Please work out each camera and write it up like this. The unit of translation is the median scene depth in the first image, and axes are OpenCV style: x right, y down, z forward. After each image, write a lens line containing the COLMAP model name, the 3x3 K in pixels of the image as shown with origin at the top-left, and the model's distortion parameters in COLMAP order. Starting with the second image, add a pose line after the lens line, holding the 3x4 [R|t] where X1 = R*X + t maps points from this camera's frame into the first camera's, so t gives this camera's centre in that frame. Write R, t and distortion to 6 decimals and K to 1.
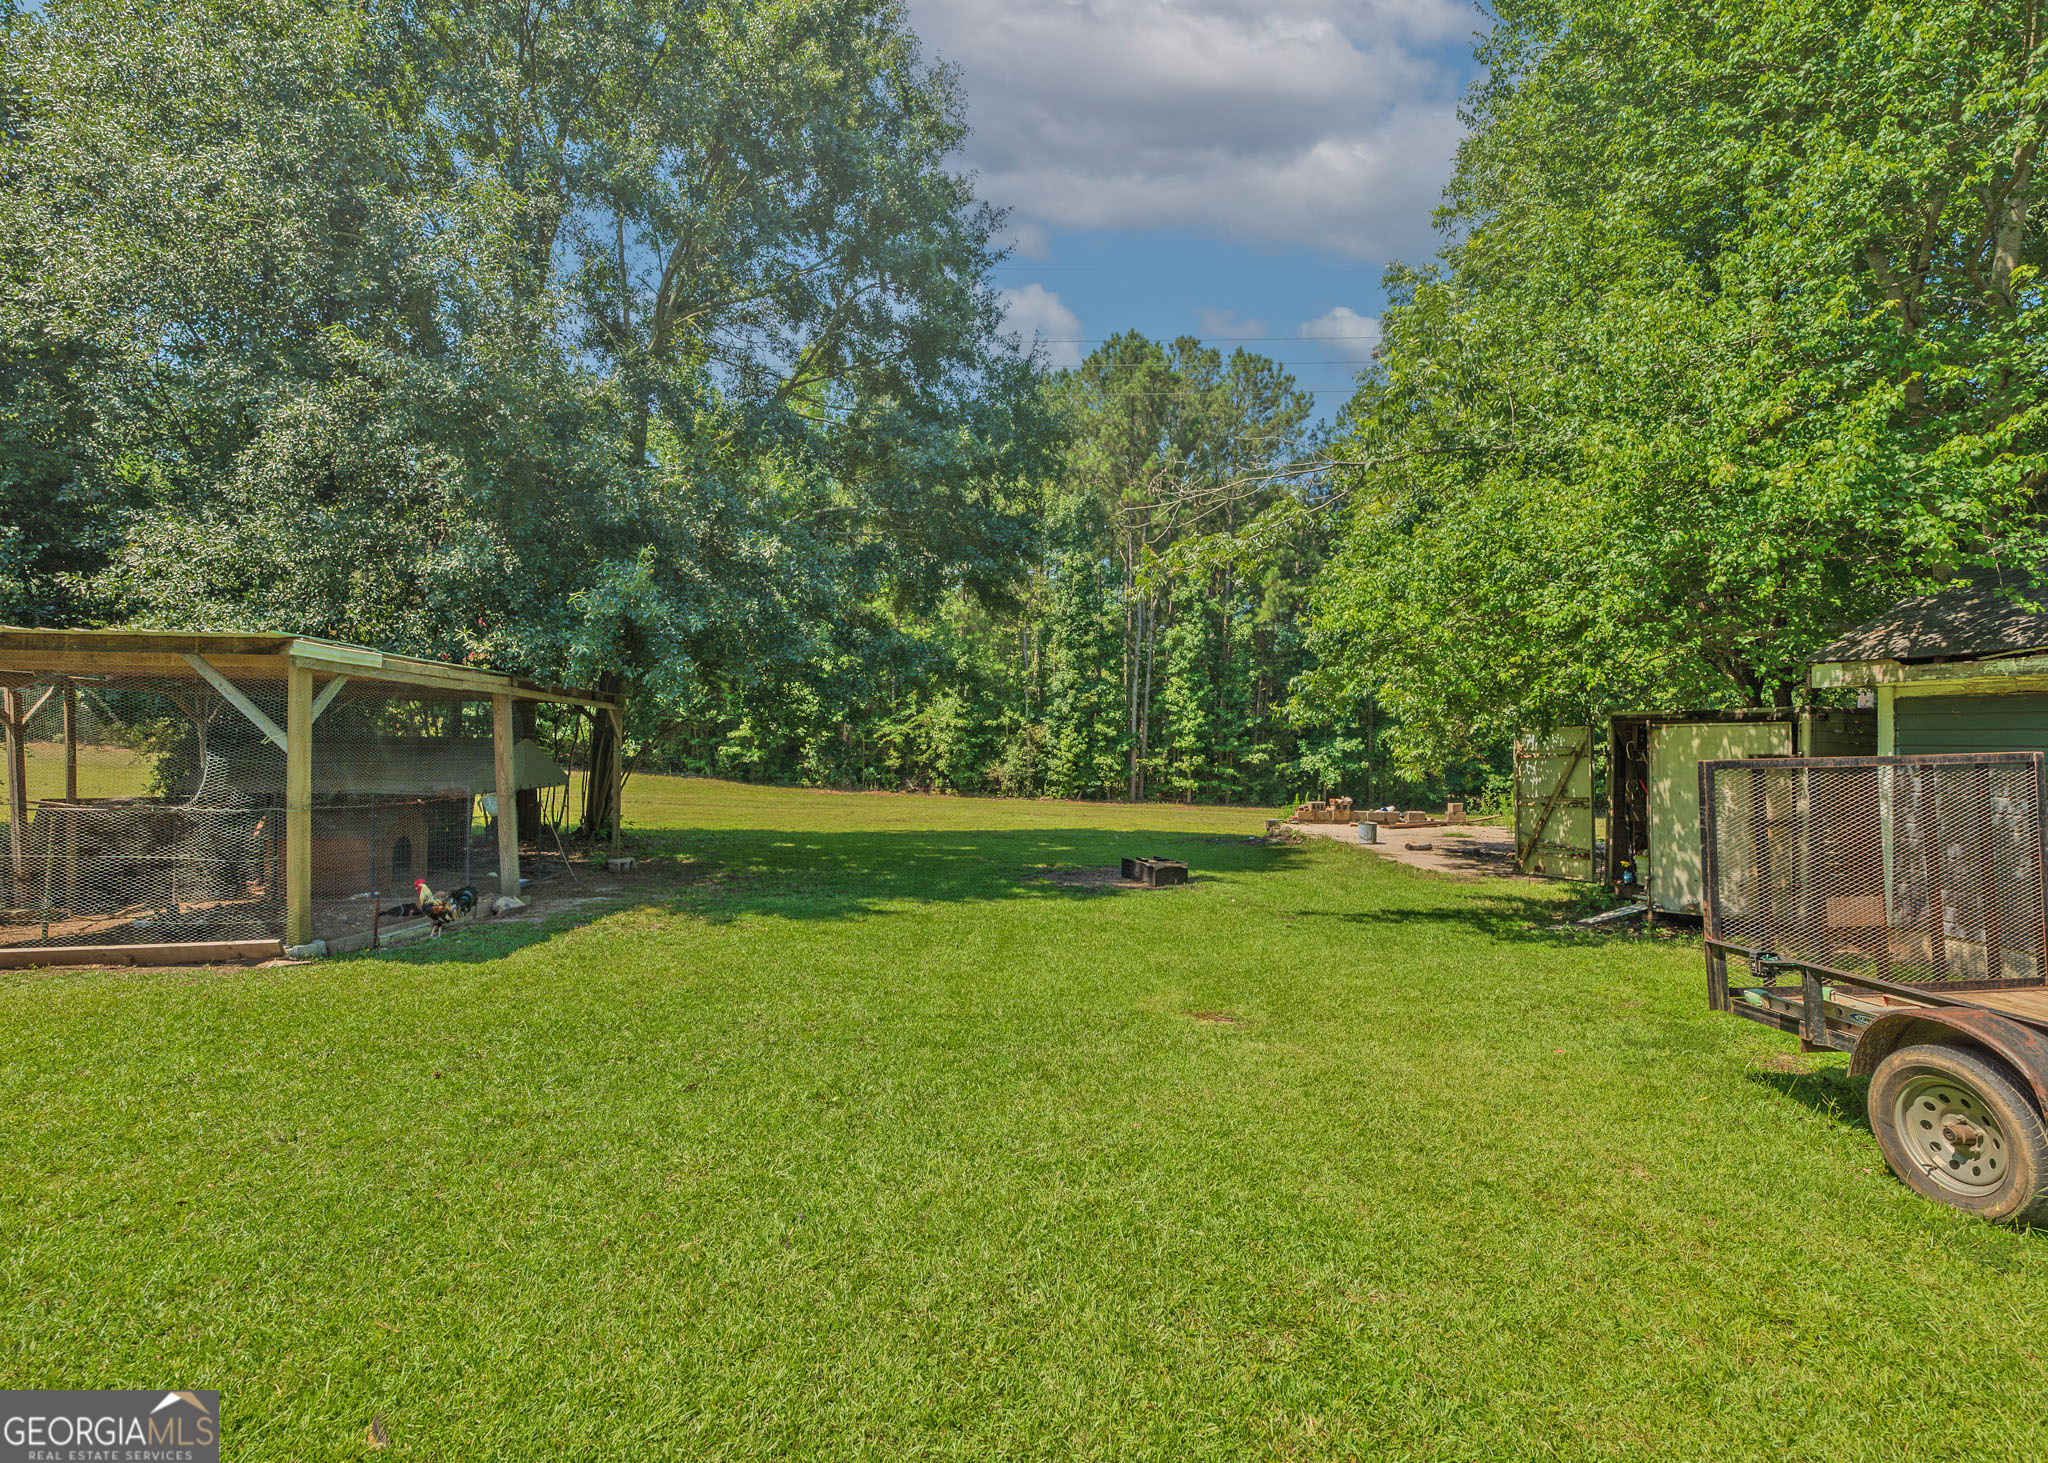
lens RADIAL K [[924.7, 0, 1004.9], [0, 924.7, 735.9], [0, 0, 1]] dist [-0.001499, -0.000057]
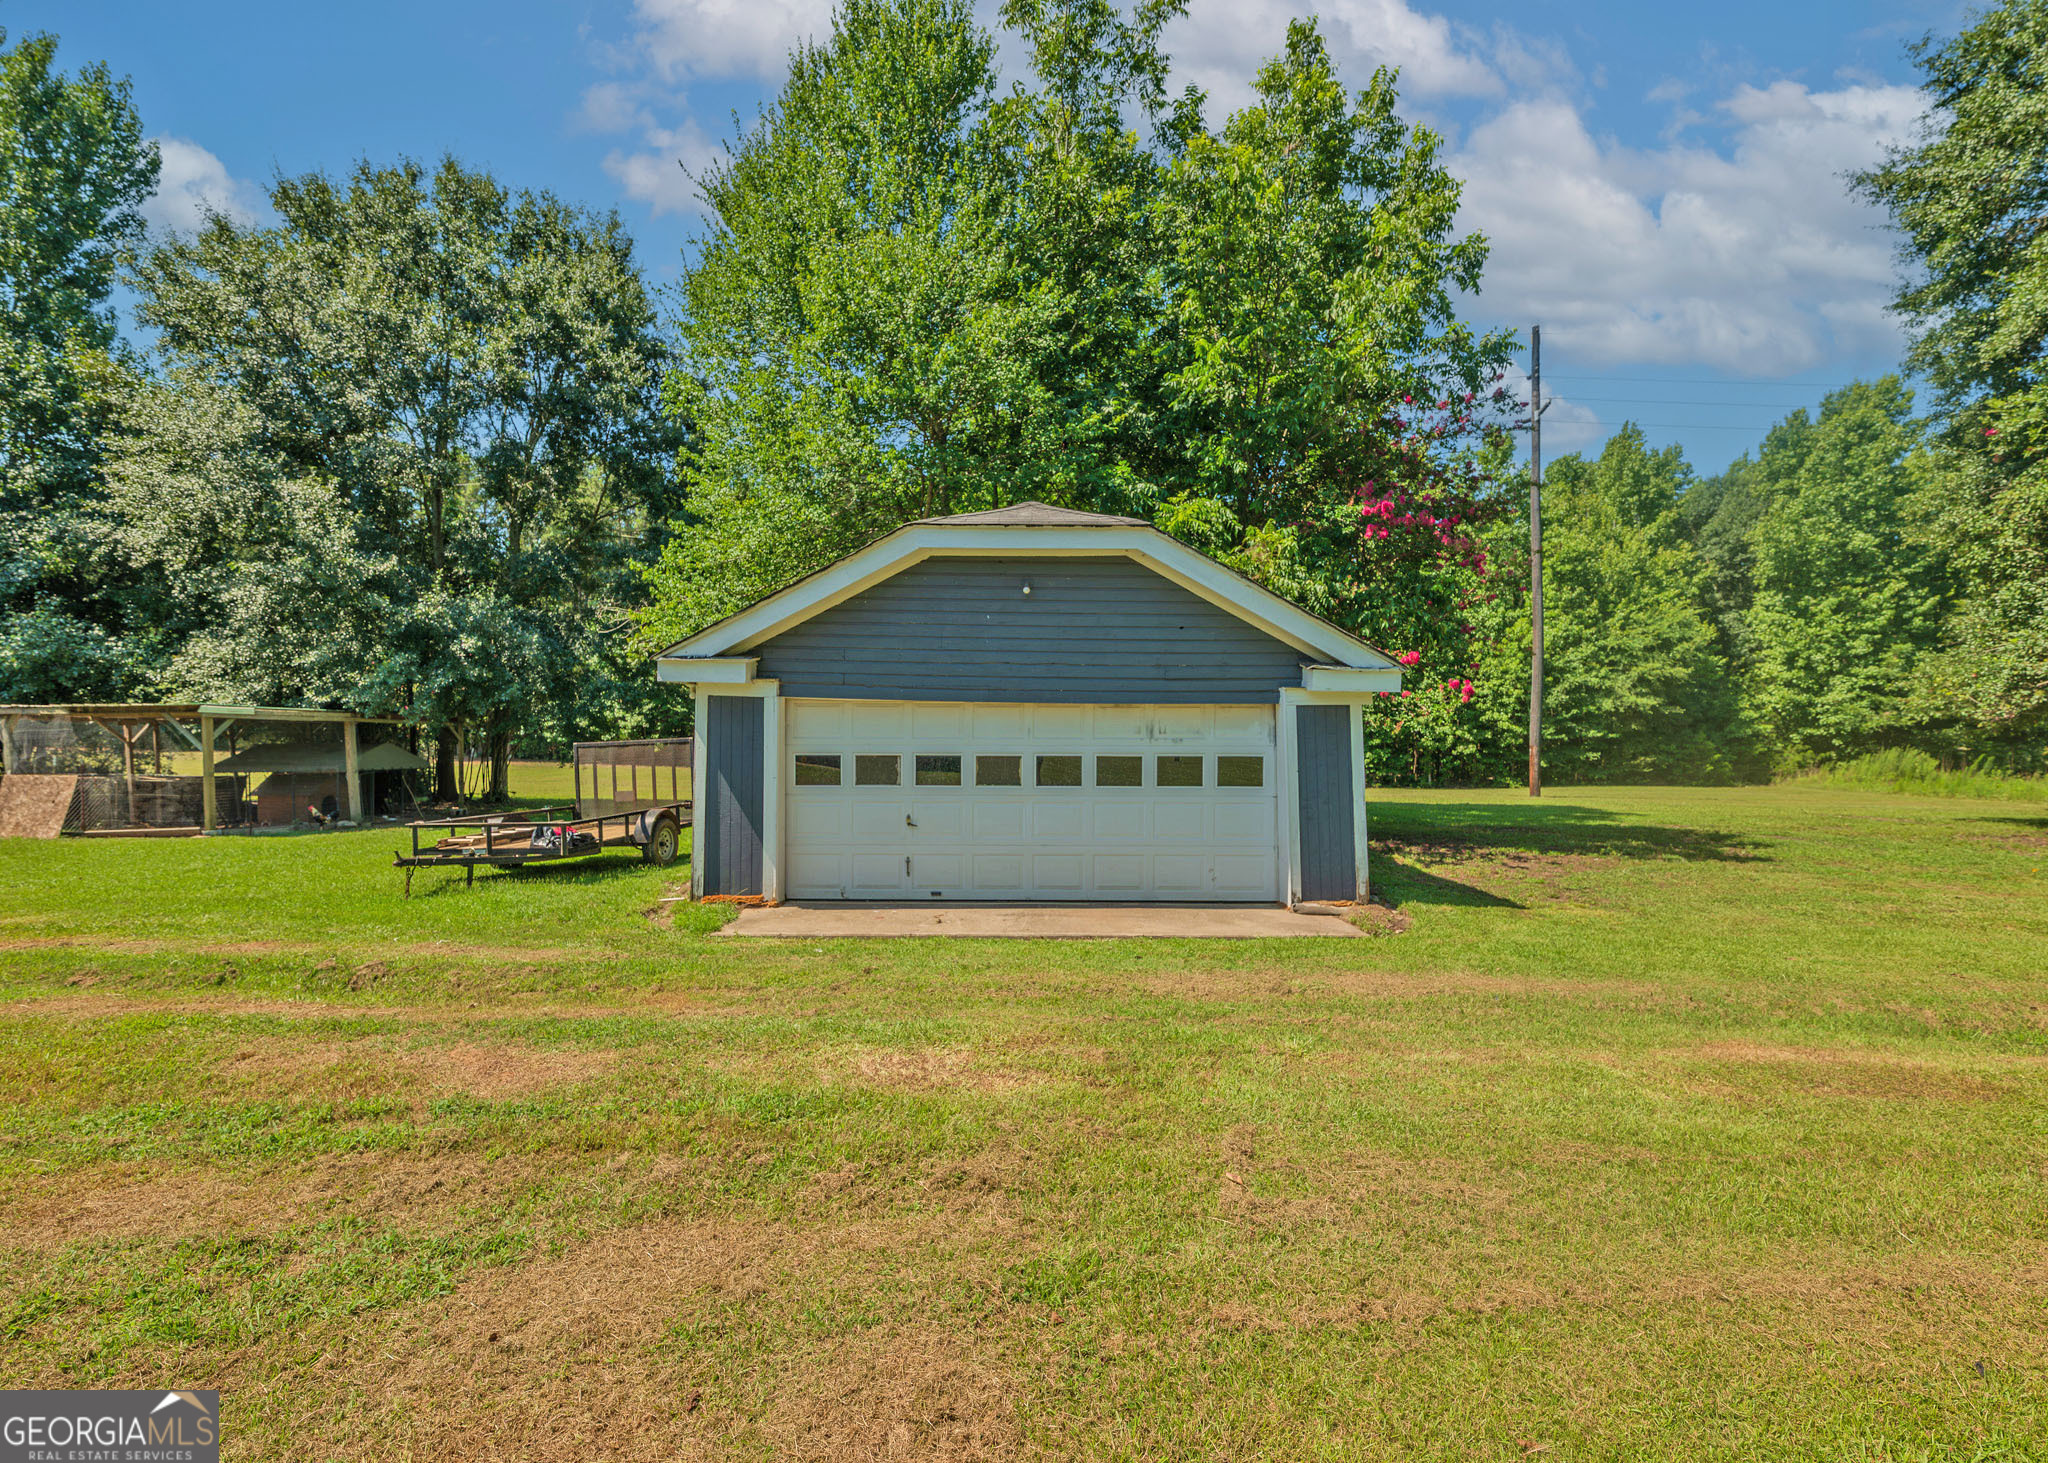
lens RADIAL K [[871.4, 0, 1026.4], [0, 871.4, 737.8], [0, 0, 1]] dist [-0.003311, -0.000288]
pose [[0.992303, -0.022465, -0.121777, 1.259231], [0.023749, 0.999677, 0.009100, 0.009834], [0.121533, -0.011922, 0.992516, -0.767989]]
